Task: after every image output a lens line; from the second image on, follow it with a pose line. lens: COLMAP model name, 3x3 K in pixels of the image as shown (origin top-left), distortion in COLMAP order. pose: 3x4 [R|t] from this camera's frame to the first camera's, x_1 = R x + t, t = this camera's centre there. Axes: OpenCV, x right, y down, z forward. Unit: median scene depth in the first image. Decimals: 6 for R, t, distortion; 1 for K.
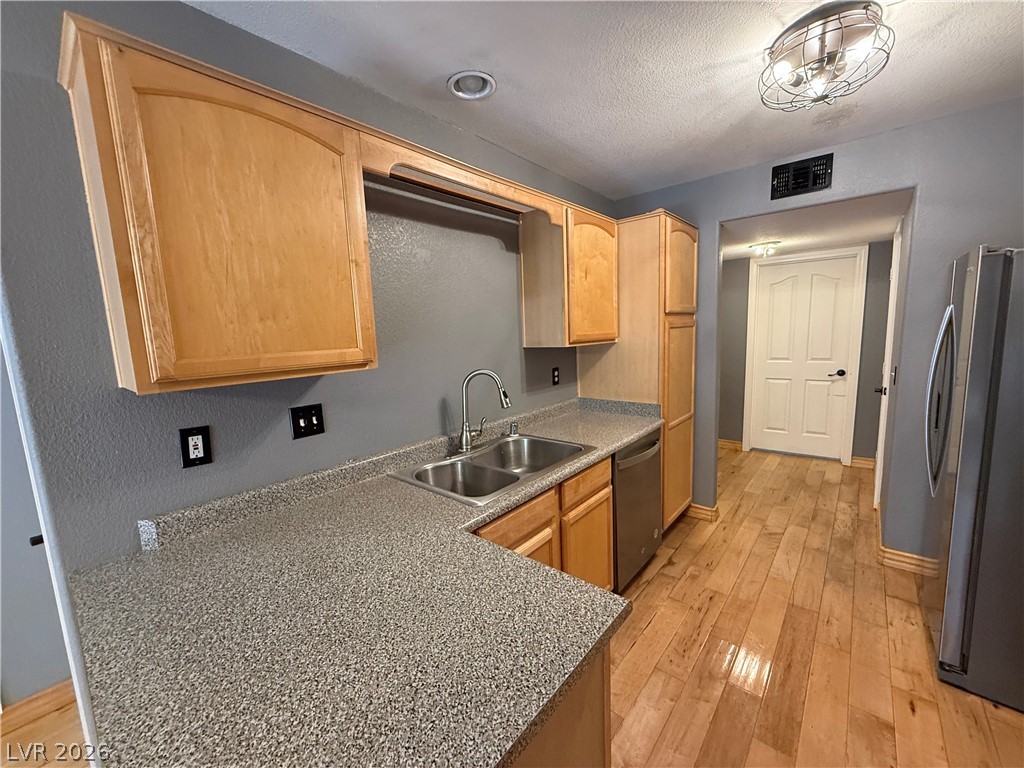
lens RADIAL K [[408.2, 0, 509.2], [0, 408.2, 385.5], [0, 0, 1]] dist [-0.000036, -0.000057]
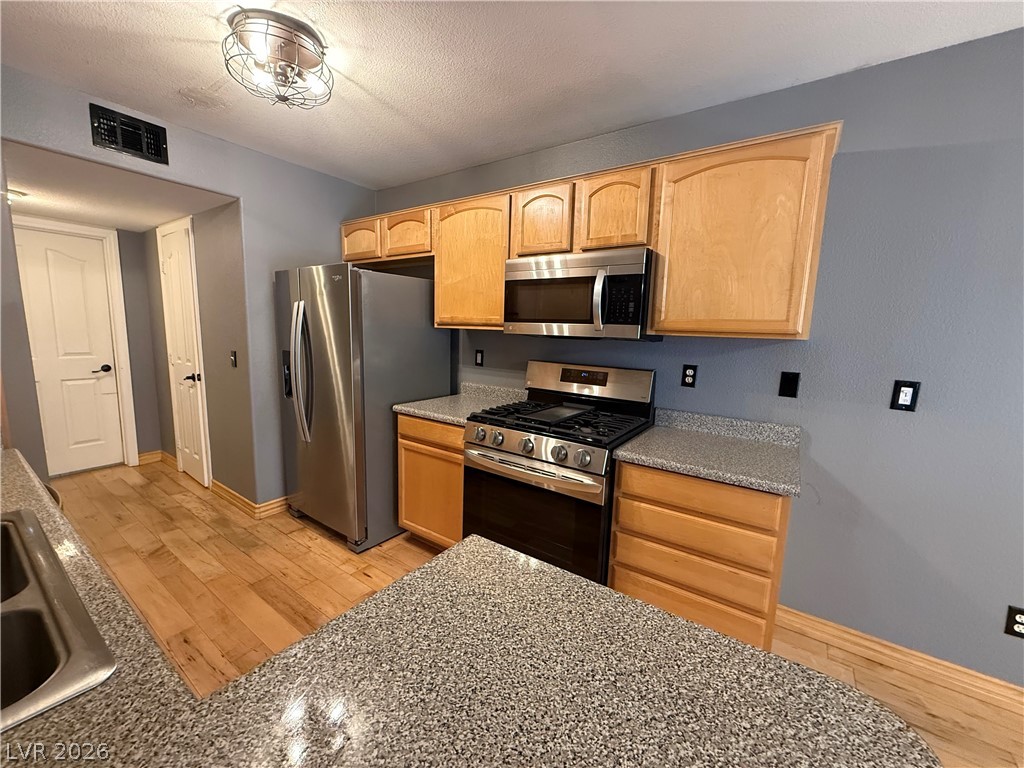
lens RADIAL K [[408.2, 0, 509.2], [0, 408.2, 385.5], [0, 0, 1]] dist [-0.000036, -0.000057]
pose [[-0.099616, -0.102377, 0.989745, -0.288163], [0.110690, 0.987379, 0.113273, 0.004761], [-0.988850, 0.120839, -0.087027, 0.354899]]
